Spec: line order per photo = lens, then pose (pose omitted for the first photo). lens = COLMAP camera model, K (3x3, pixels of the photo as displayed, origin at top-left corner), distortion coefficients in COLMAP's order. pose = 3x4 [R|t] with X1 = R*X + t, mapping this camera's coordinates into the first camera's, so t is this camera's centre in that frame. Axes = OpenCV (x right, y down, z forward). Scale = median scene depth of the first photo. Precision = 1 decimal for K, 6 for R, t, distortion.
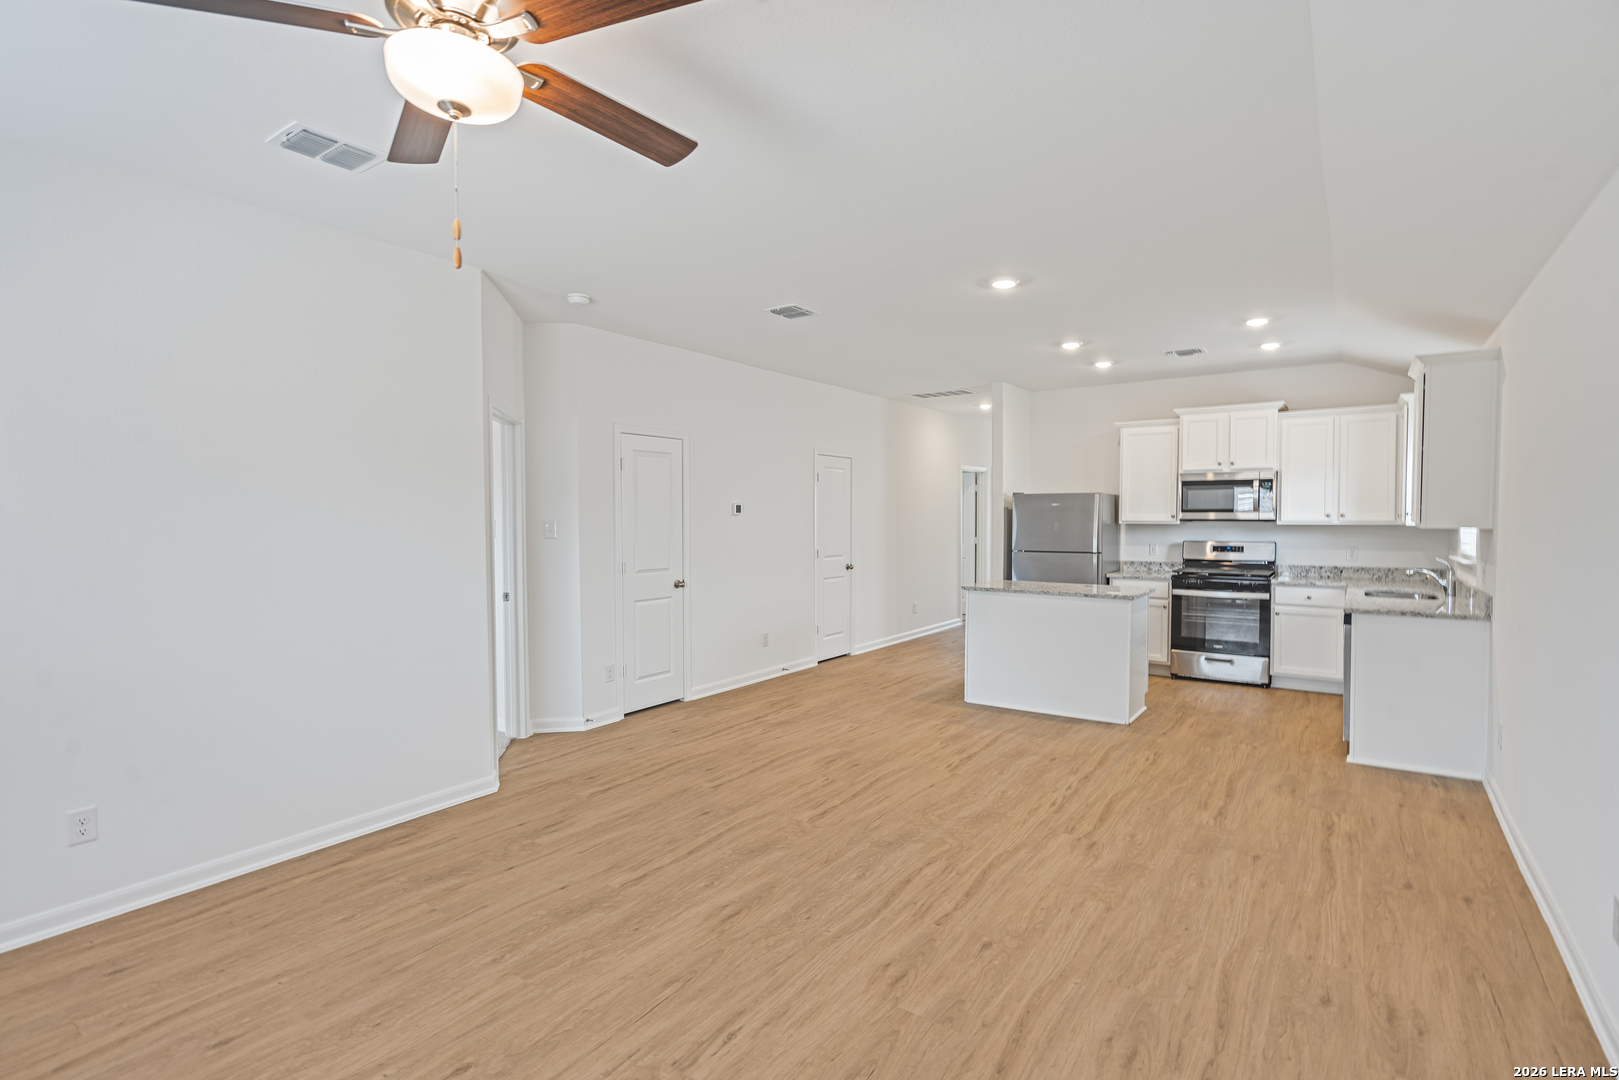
lens RADIAL K [[773.6, 0, 810.9], [0, 773.6, 527.3], [0, 0, 1]] dist [-0.003089, 0.000348]
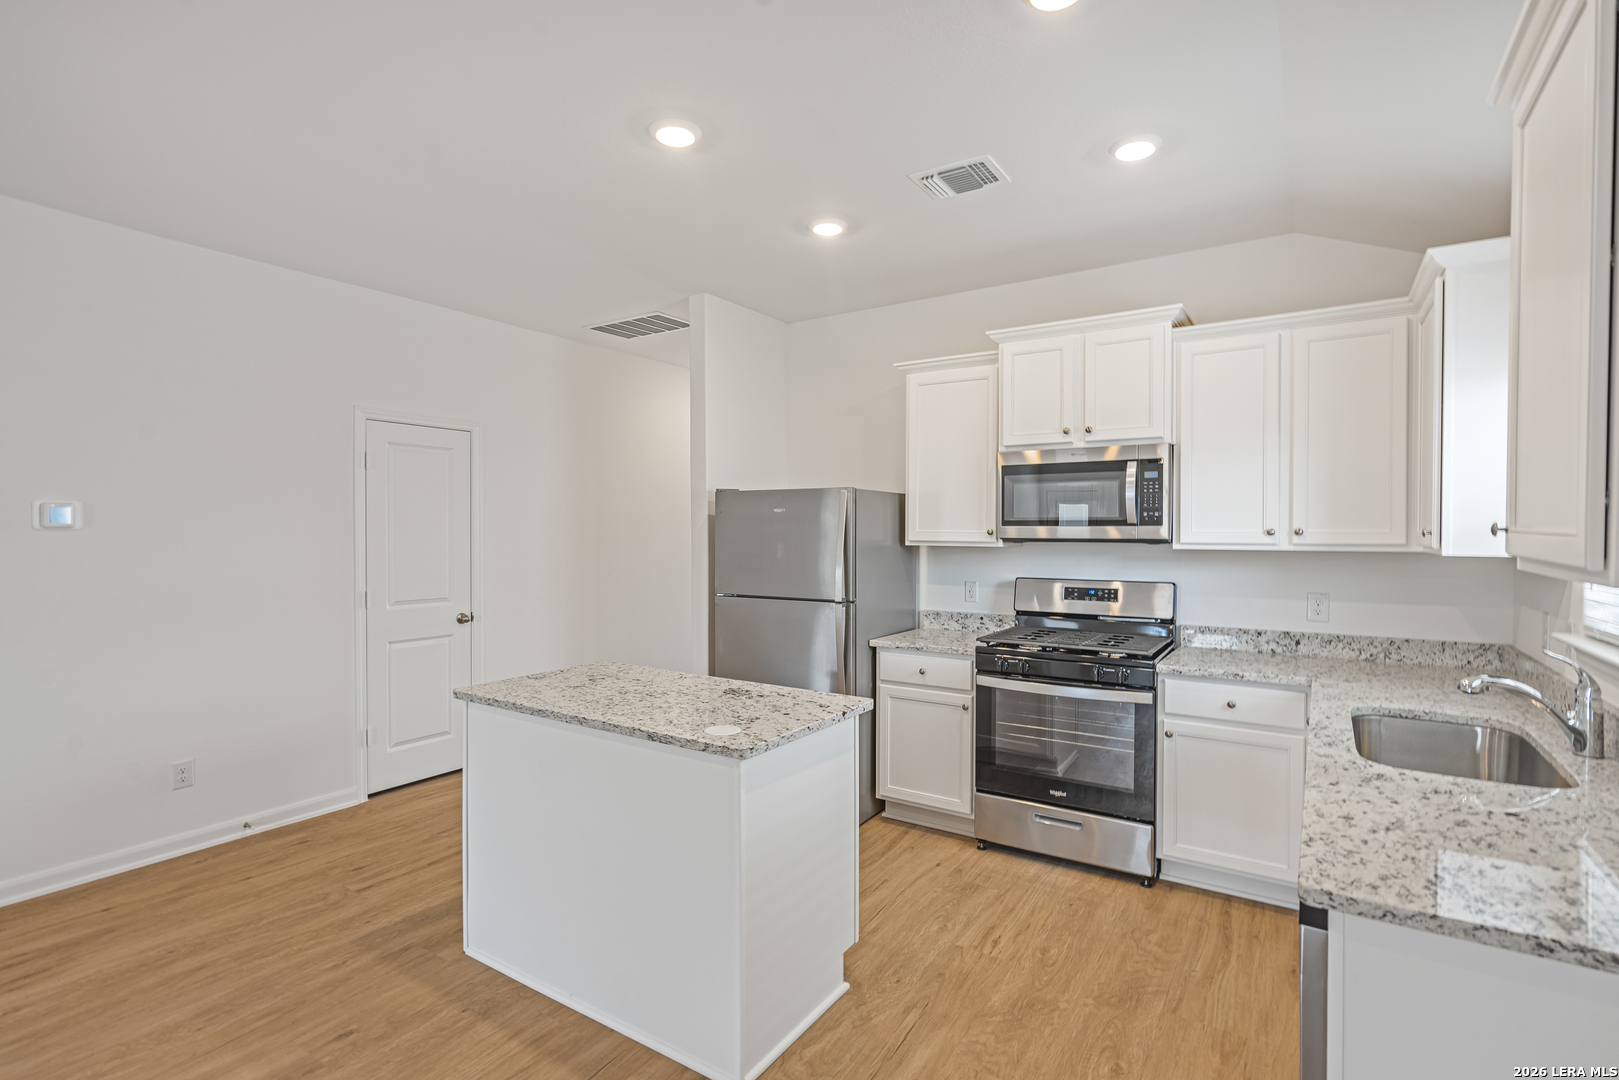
lens RADIAL K [[773.6, 0, 810.9], [0, 773.6, 527.3], [0, 0, 1]] dist [-0.003089, 0.000348]
pose [[0.999390, 0.002737, 0.034816, 0.340627], [-0.002055, 0.999806, -0.019594, -0.007620], [-0.034863, 0.019510, 0.999202, 0.490313]]
